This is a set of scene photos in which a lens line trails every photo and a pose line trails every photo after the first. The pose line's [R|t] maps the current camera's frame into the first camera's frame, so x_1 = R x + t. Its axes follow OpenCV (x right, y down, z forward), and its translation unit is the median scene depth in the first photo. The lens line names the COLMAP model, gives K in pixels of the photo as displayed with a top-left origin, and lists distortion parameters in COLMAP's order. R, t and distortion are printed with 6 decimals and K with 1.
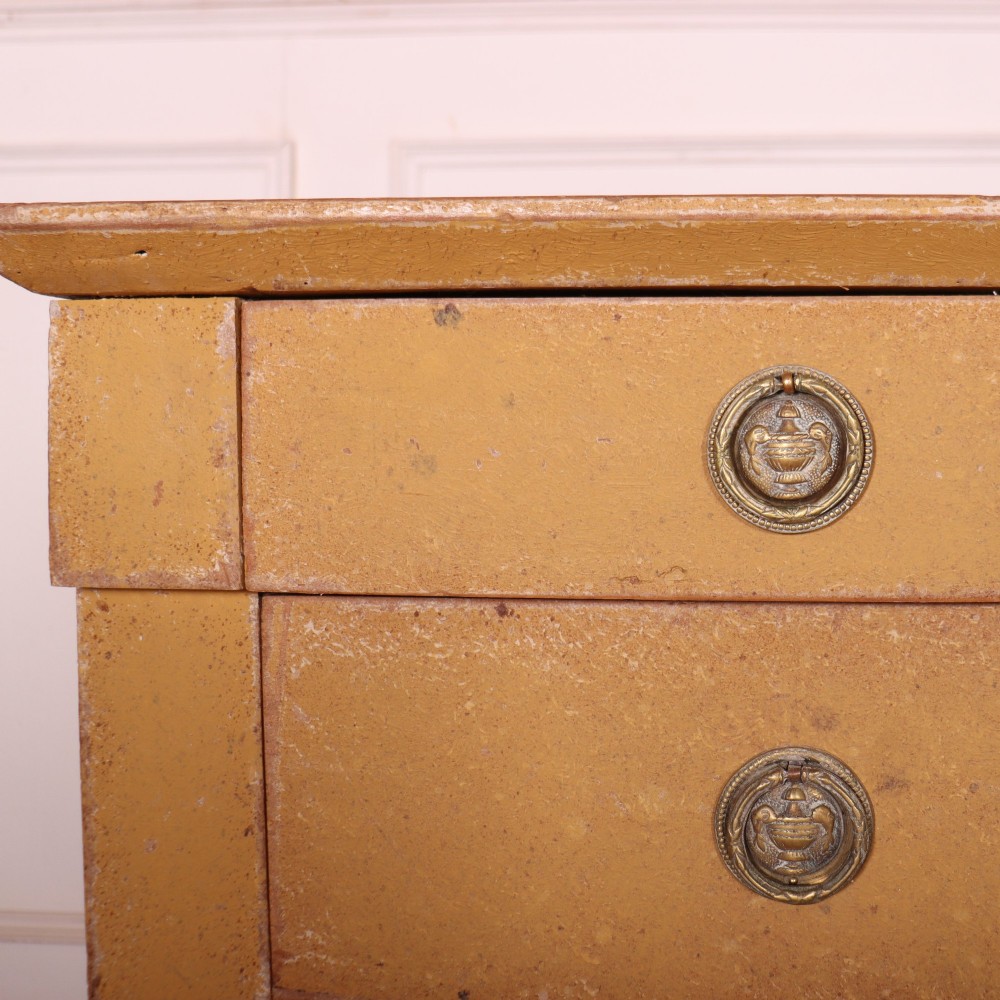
lens RADIAL K [[1500.1, 0, 790.0], [0, 1500.1, 435.6], [0, 0, 1]] dist [-0.178992, 0.168686]
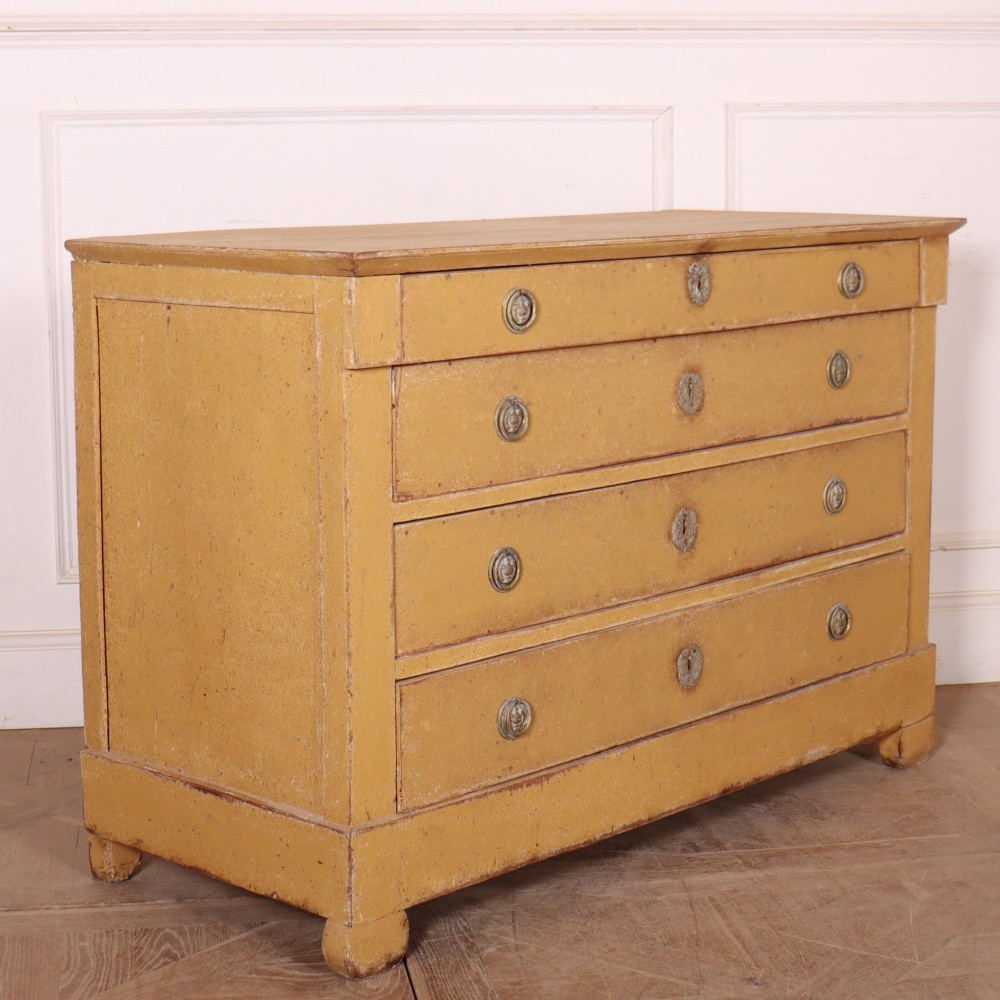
lens RADIAL K [[2165.8, 0, 500.0], [0, 2165.8, 500.0], [0, 0, 1]] dist [-0.197276, 0.231446]
pose [[0.656327, -0.128578, 0.743440, -3.821870], [0.030197, 0.989059, 0.144399, -0.282023], [-0.753872, -0.072323, 0.653028, -2.312829]]
